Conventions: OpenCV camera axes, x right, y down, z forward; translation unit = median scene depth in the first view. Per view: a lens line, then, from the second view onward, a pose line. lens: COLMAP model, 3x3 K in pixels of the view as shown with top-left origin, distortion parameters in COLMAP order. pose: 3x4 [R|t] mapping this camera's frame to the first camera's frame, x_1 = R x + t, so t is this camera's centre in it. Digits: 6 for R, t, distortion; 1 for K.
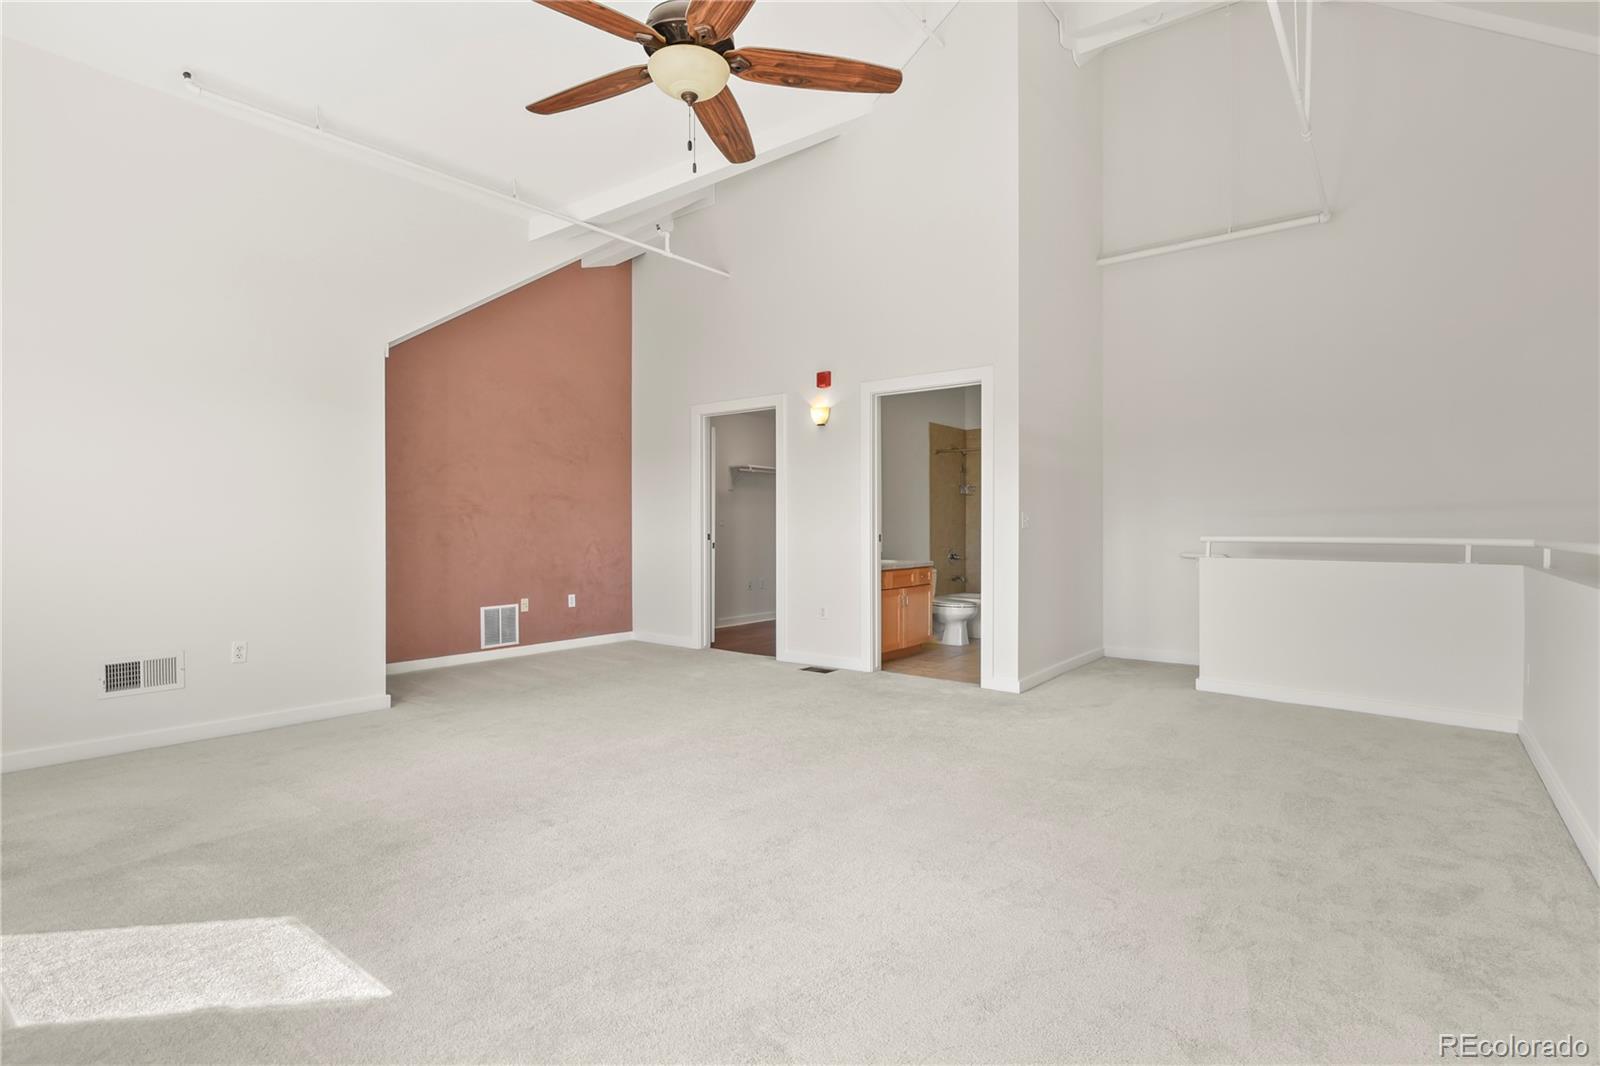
lens RADIAL K [[781.0, 0, 802.1], [0, 781.0, 527.7], [0, 0, 1]] dist [-0.008667, -0.005074]
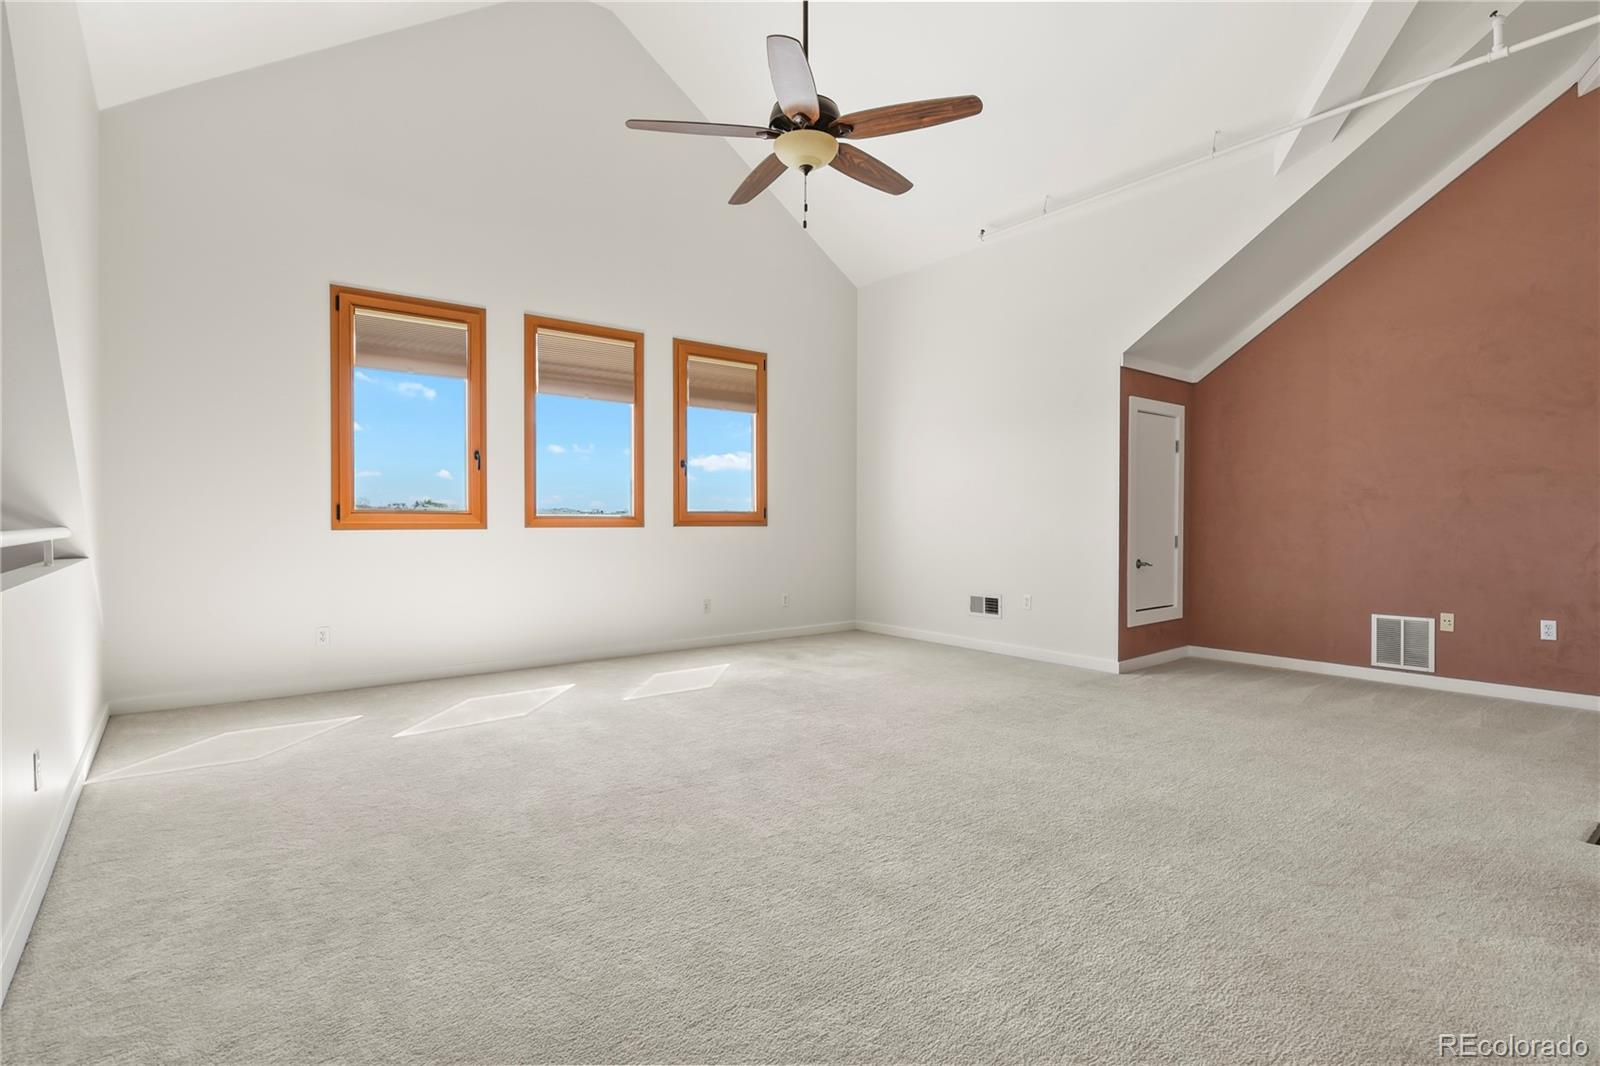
lens RADIAL K [[781.0, 0, 802.1], [0, 781.0, 537.1], [0, 0, 1]] dist [-0.008667, -0.005074]
pose [[-0.241693, 0.022577, -0.970090, 0.524109], [-0.000149, 0.999728, 0.023303, 0.002677], [0.970353, 0.005777, -0.241624, 0.623149]]
